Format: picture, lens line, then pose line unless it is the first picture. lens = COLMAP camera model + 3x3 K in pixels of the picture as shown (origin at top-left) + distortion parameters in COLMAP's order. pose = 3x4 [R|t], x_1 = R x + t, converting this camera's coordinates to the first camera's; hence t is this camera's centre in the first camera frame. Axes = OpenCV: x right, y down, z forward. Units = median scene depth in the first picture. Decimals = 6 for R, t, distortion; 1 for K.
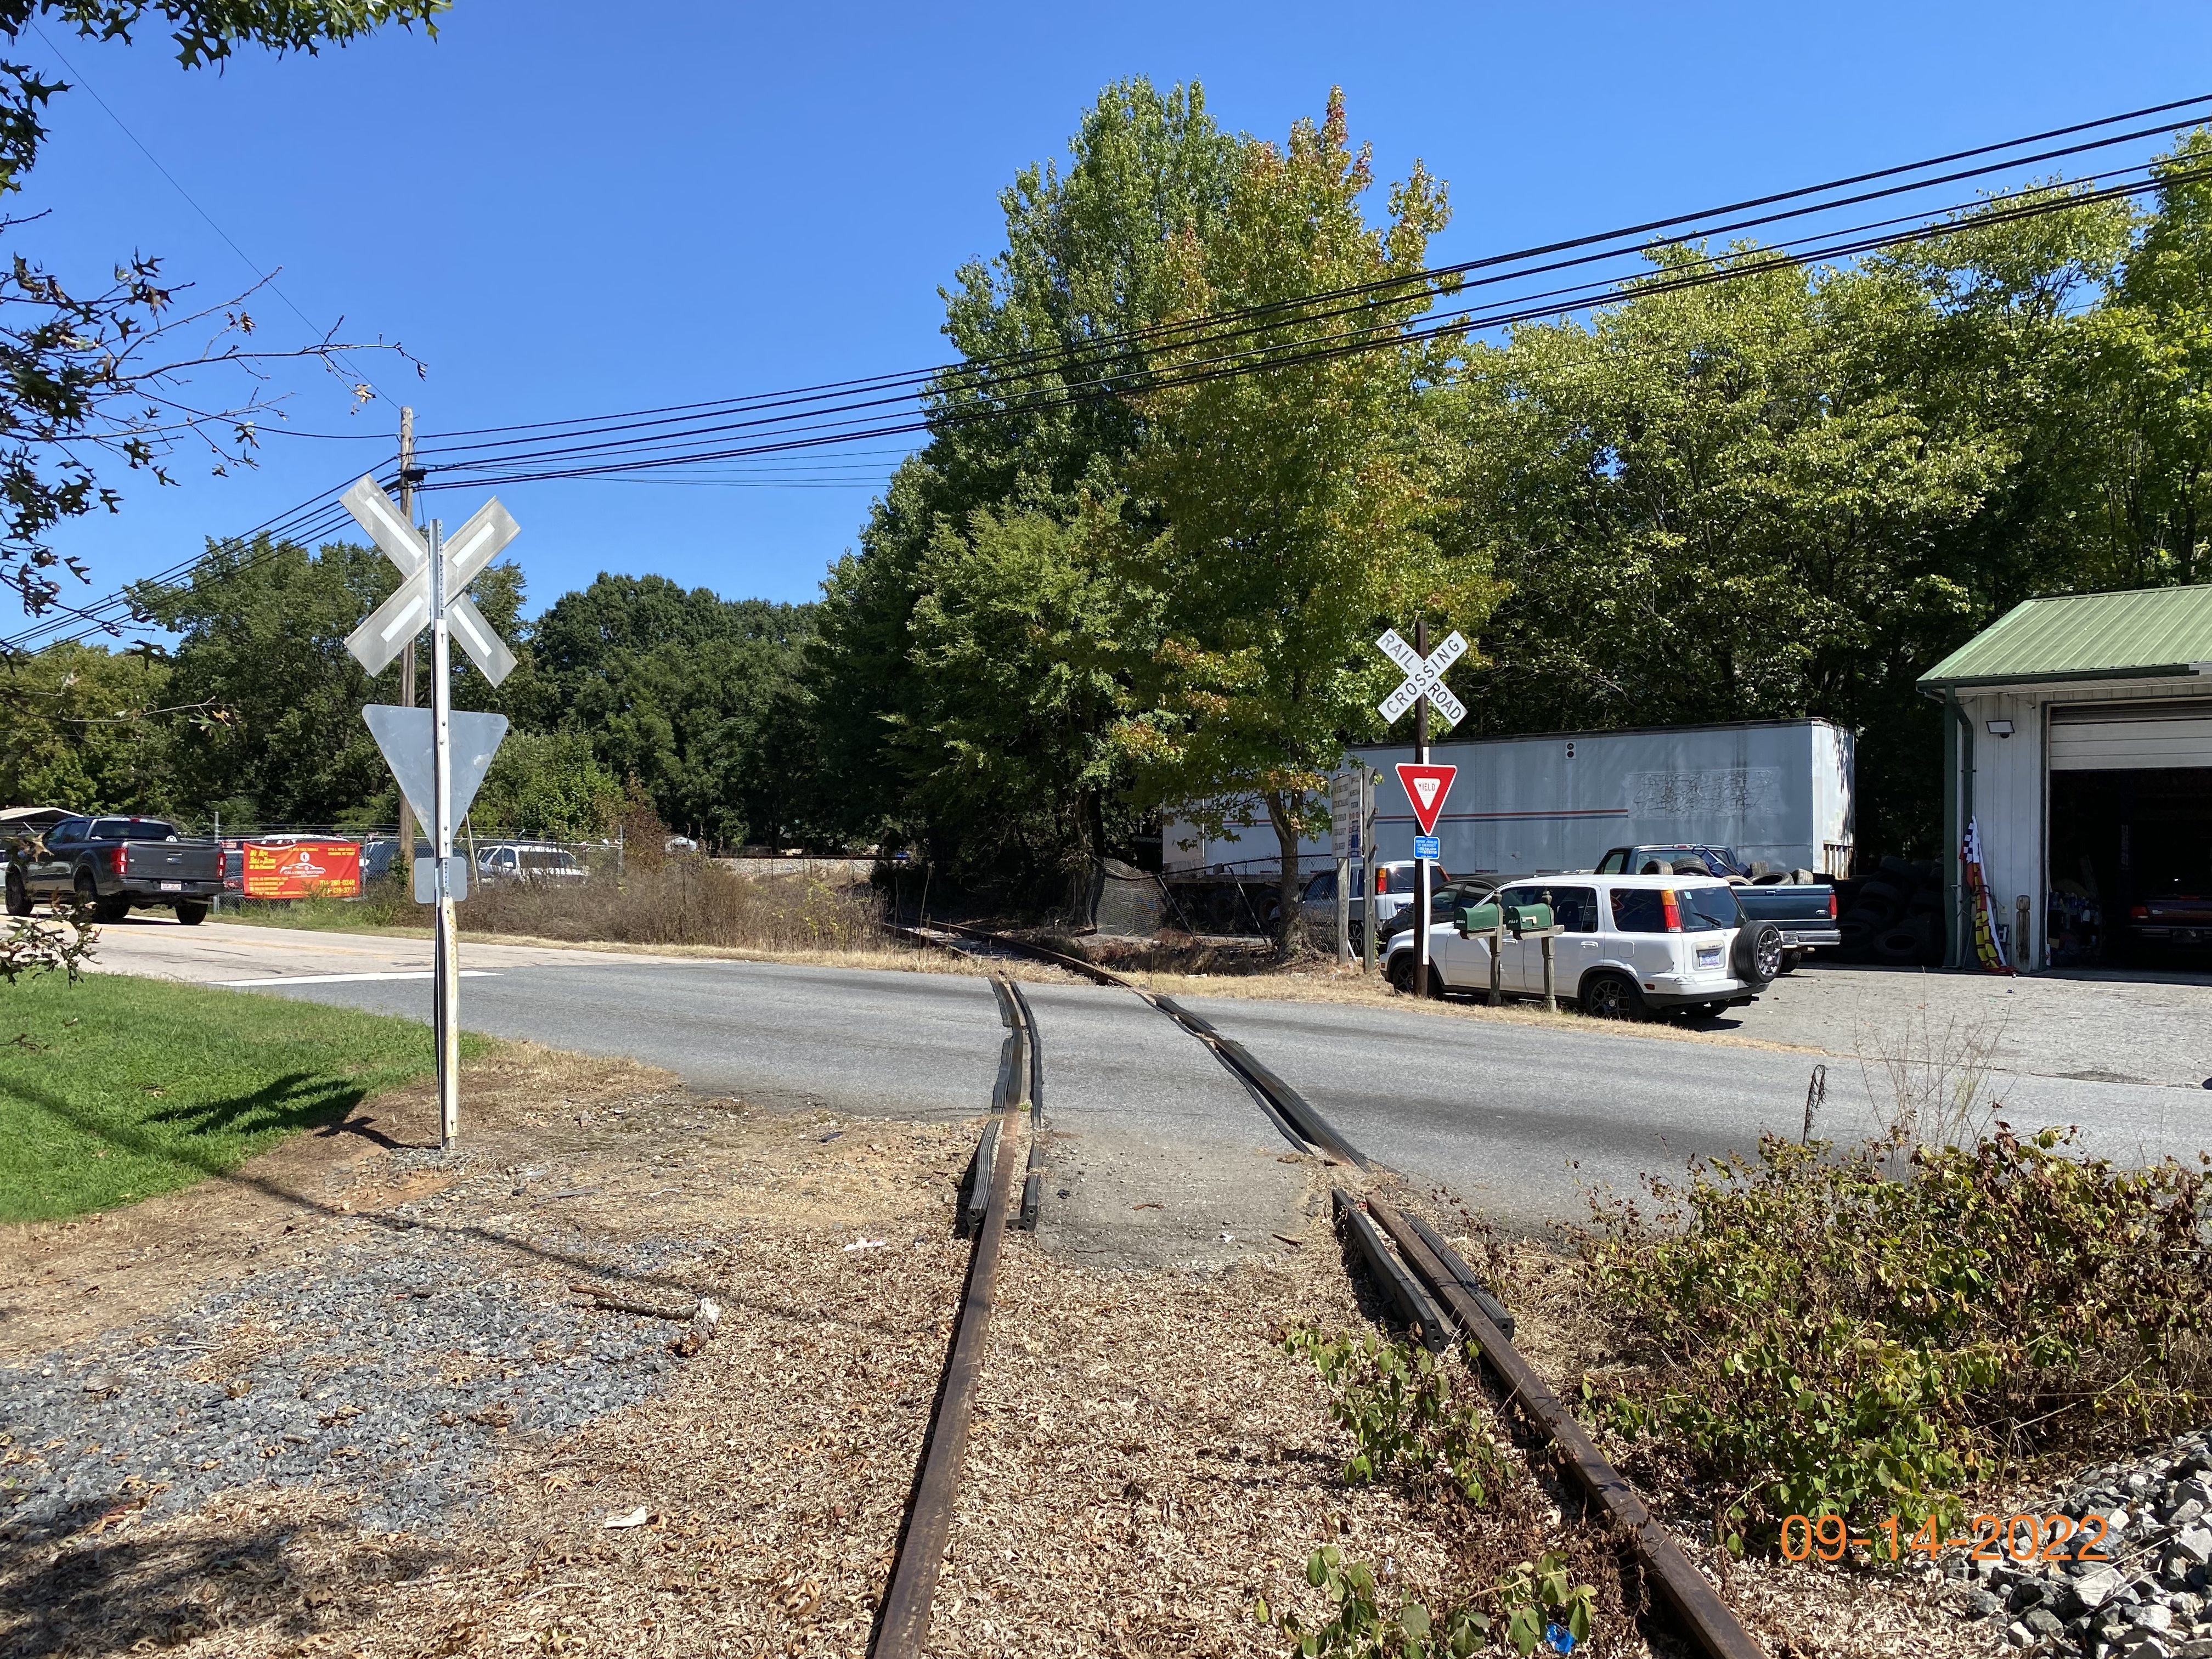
lens RADIAL K [[1656.4, 0, 1106.0], [0, 1656.4, 829.5], [0, 0, 1]] dist [0.086383, -0.146431]
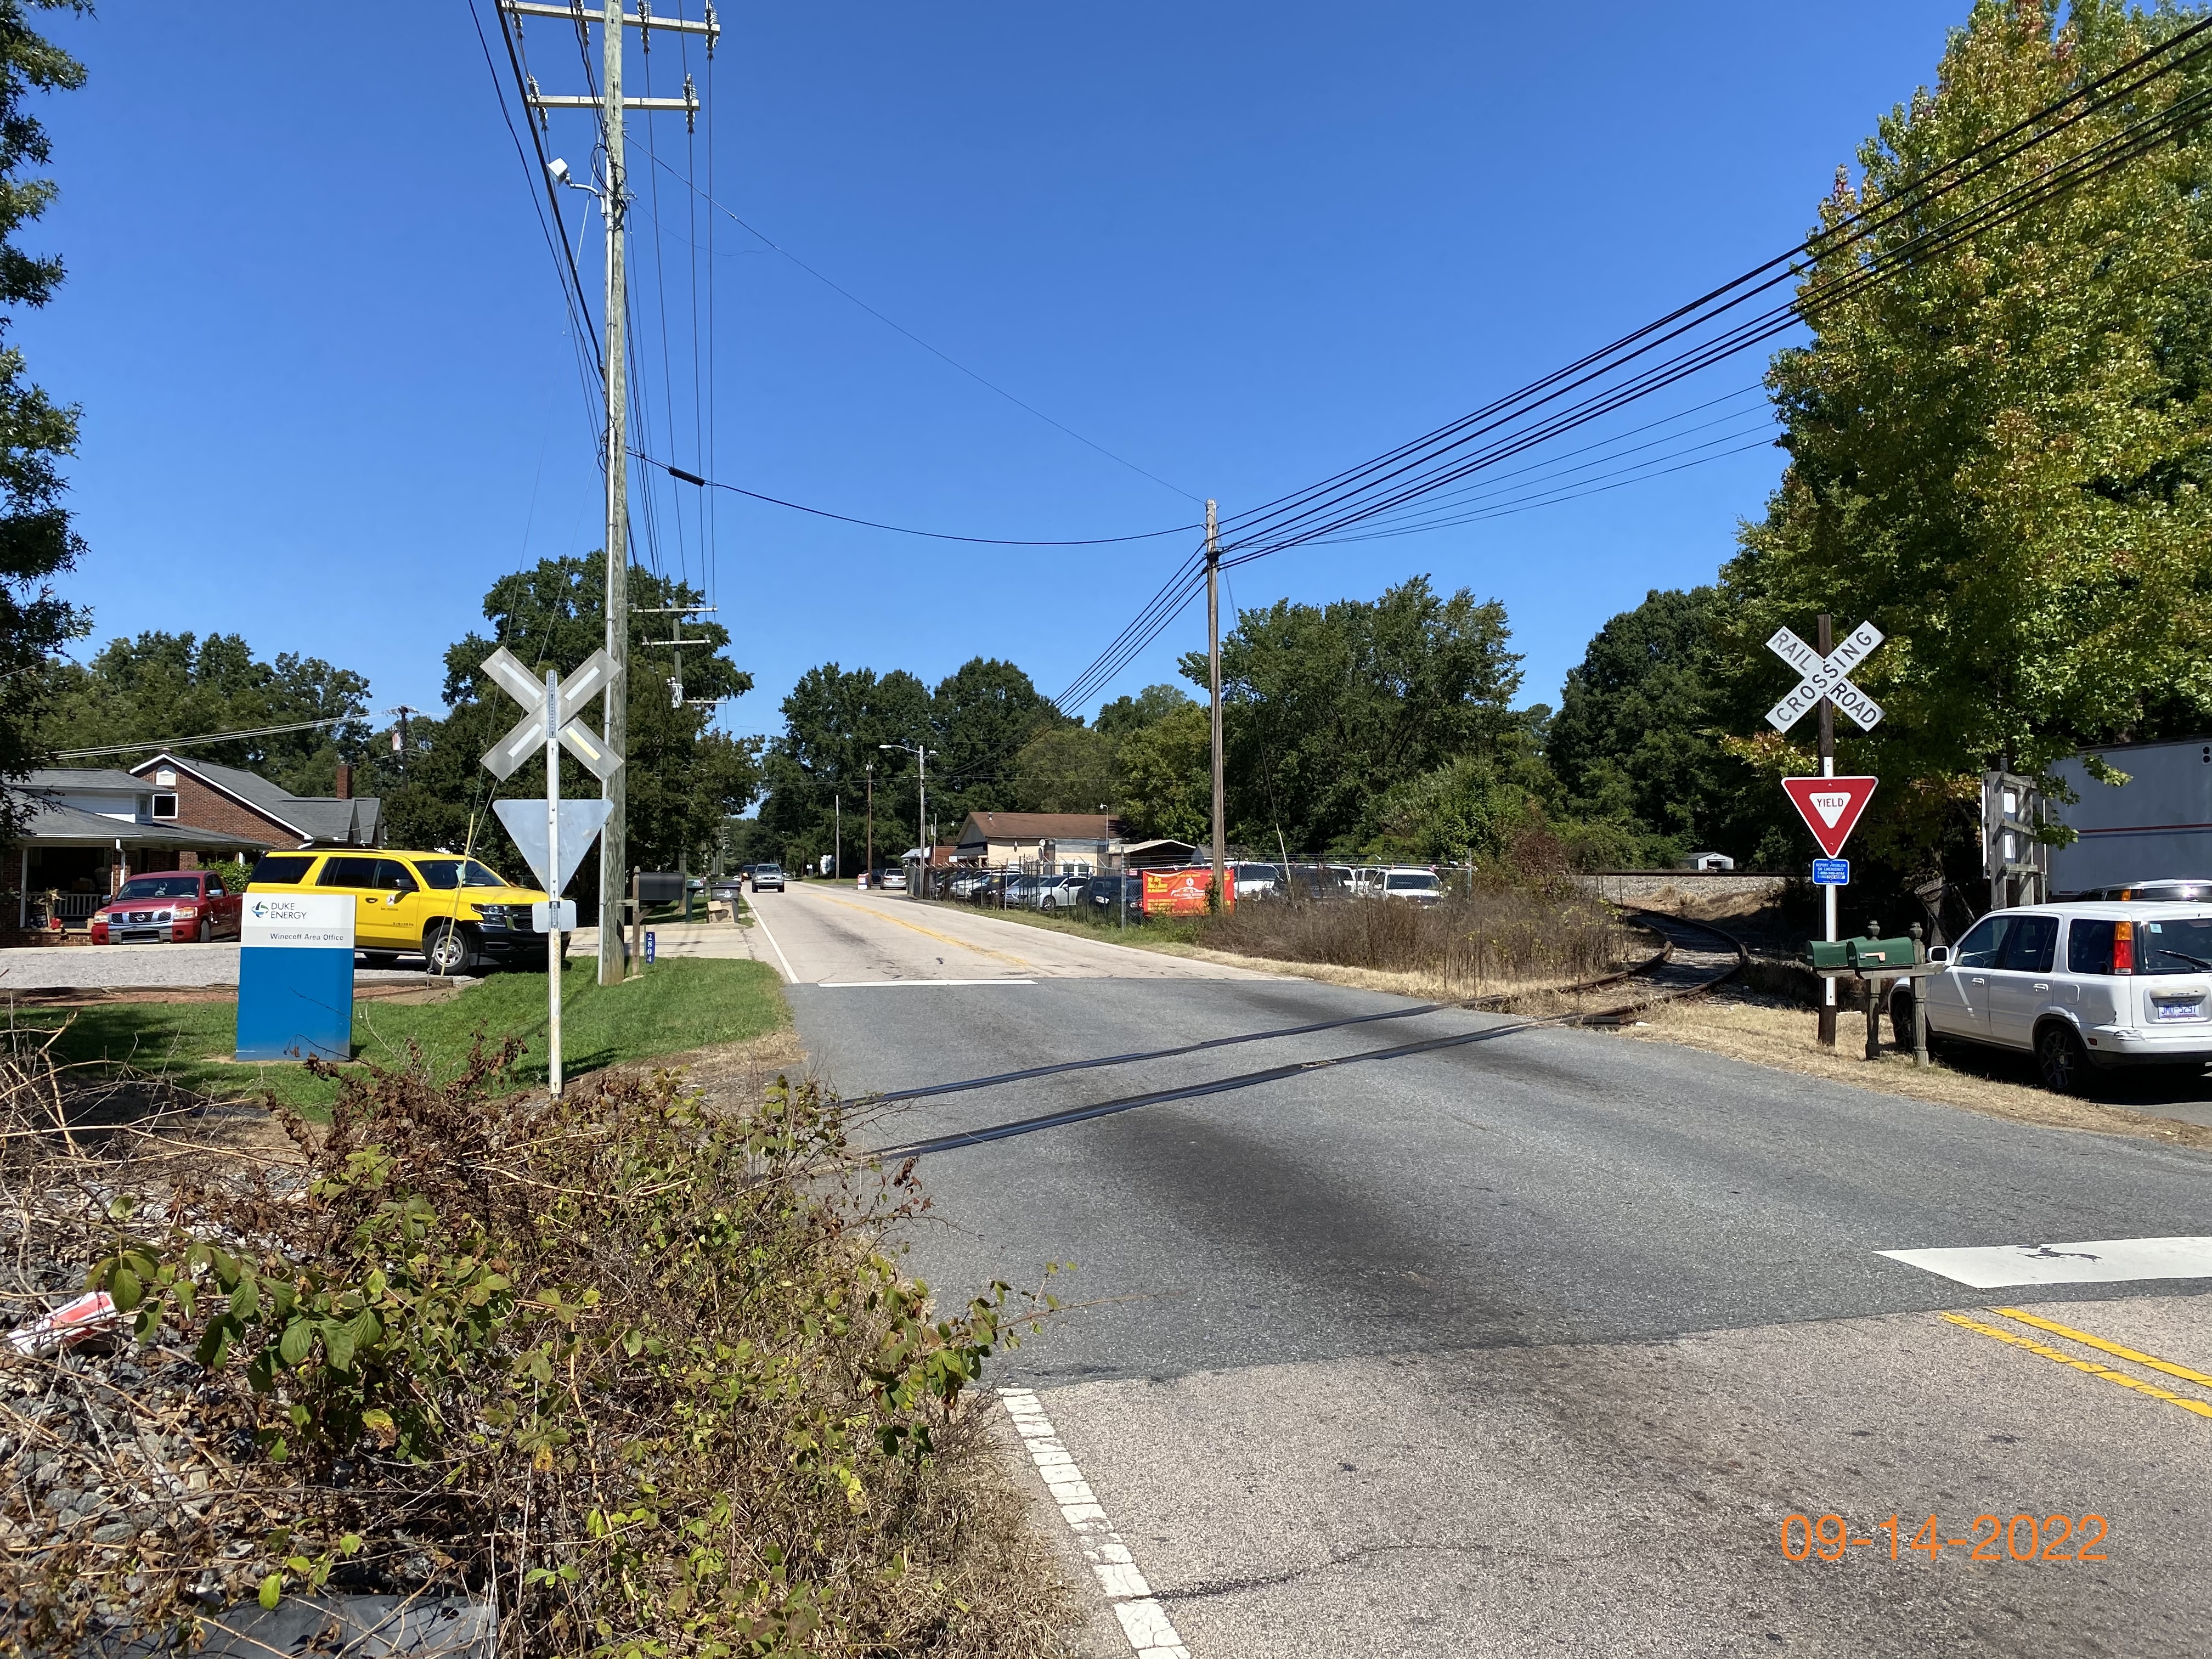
lens RADIAL K [[1656.4, 0, 1106.0], [0, 1656.4, 829.5], [0, 0, 1]] dist [0.086383, -0.146431]
pose [[0.789211, -0.028064, -0.613480, 0.431672], [0.022085, 0.999606, -0.017316, -0.004448], [0.613724, 0.000118, 0.789520, 0.066588]]
